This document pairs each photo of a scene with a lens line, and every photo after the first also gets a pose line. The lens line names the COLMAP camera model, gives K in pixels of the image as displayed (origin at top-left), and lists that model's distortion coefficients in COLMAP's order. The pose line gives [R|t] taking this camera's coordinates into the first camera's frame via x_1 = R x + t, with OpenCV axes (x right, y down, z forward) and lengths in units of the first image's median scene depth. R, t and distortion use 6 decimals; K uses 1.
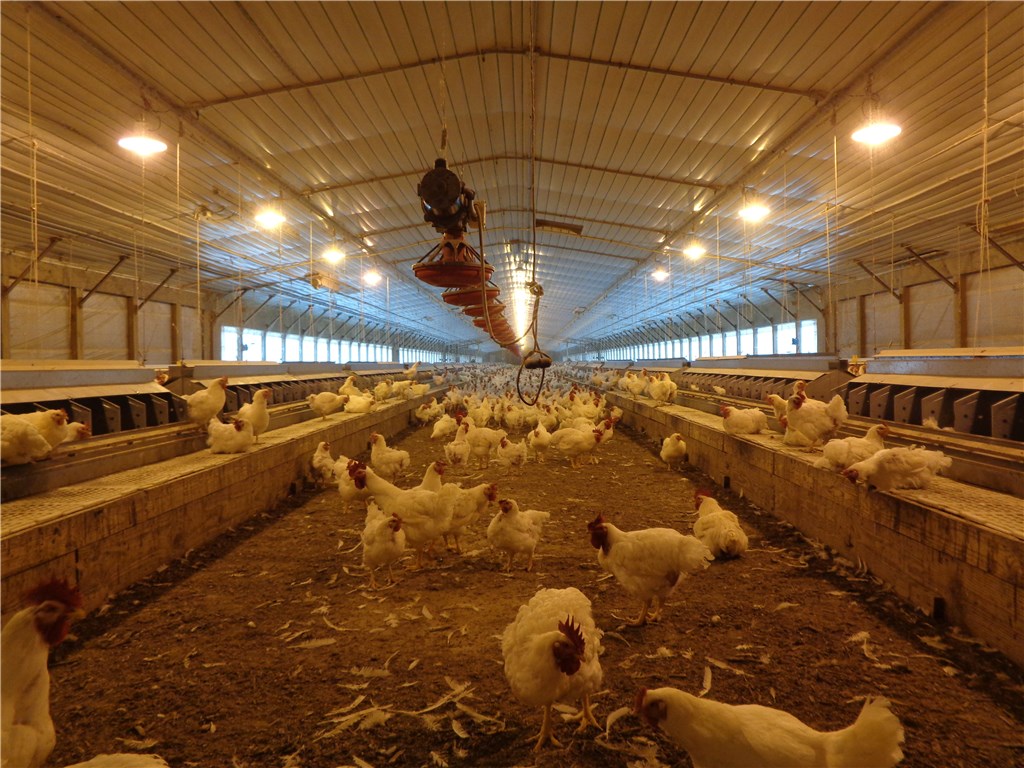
lens RADIAL K [[760.6, 0, 521.6], [0, 760.6, 379.1], [0, 0, 1]] dist [-0.008162, 0.009804]
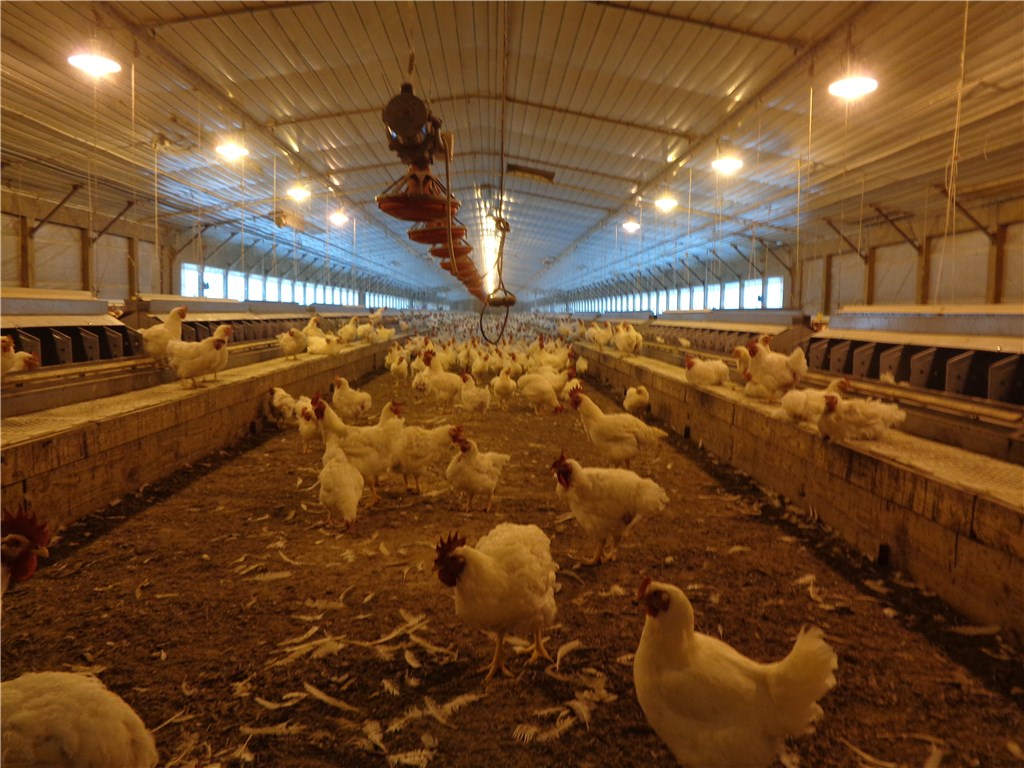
lens RADIAL K [[760.6, 0, 522.7], [0, 760.6, 383.5], [0, 0, 1]] dist [-0.008162, 0.009804]
pose [[0.998499, 0.029139, 0.046365, 0.002540], [-0.032361, 0.996999, 0.070321, 0.006631], [-0.044177, -0.071716, 0.996446, 0.004708]]
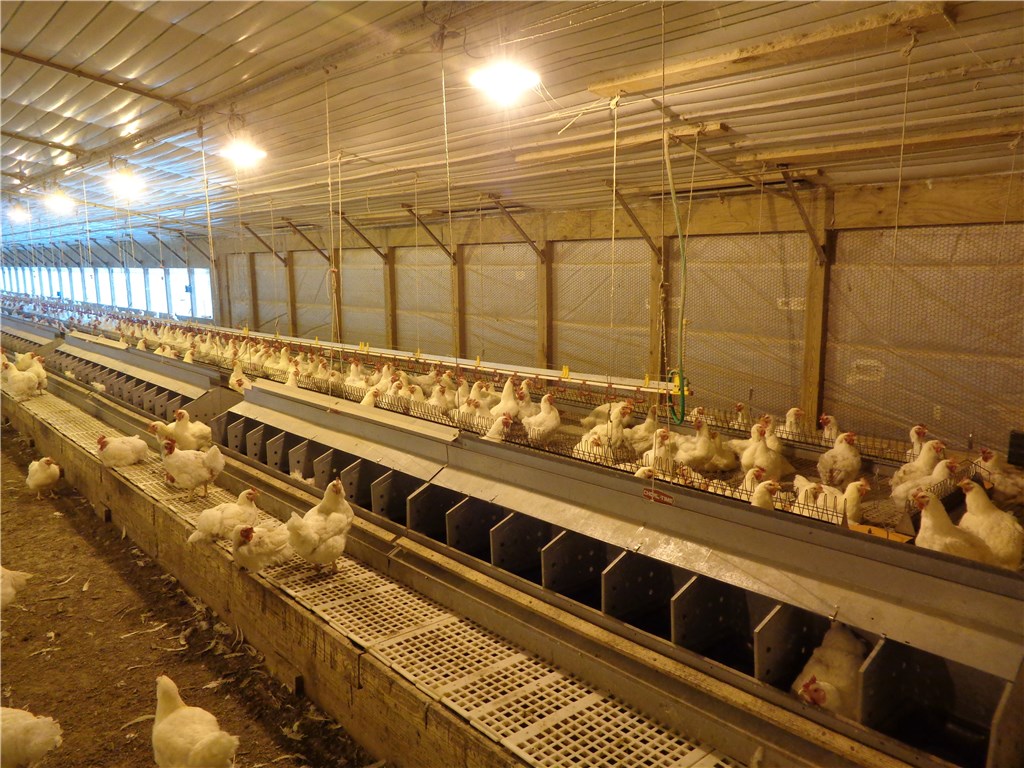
lens RADIAL K [[760.6, 0, 508.7], [0, 760.6, 385.8], [0, 0, 1]] dist [-0.008162, 0.009804]
pose [[0.743716, -0.088885, 0.662560, 0.033494], [0.010571, 0.992561, 0.121291, -0.139191], [-0.668412, -0.083202, 0.739123, -0.007880]]
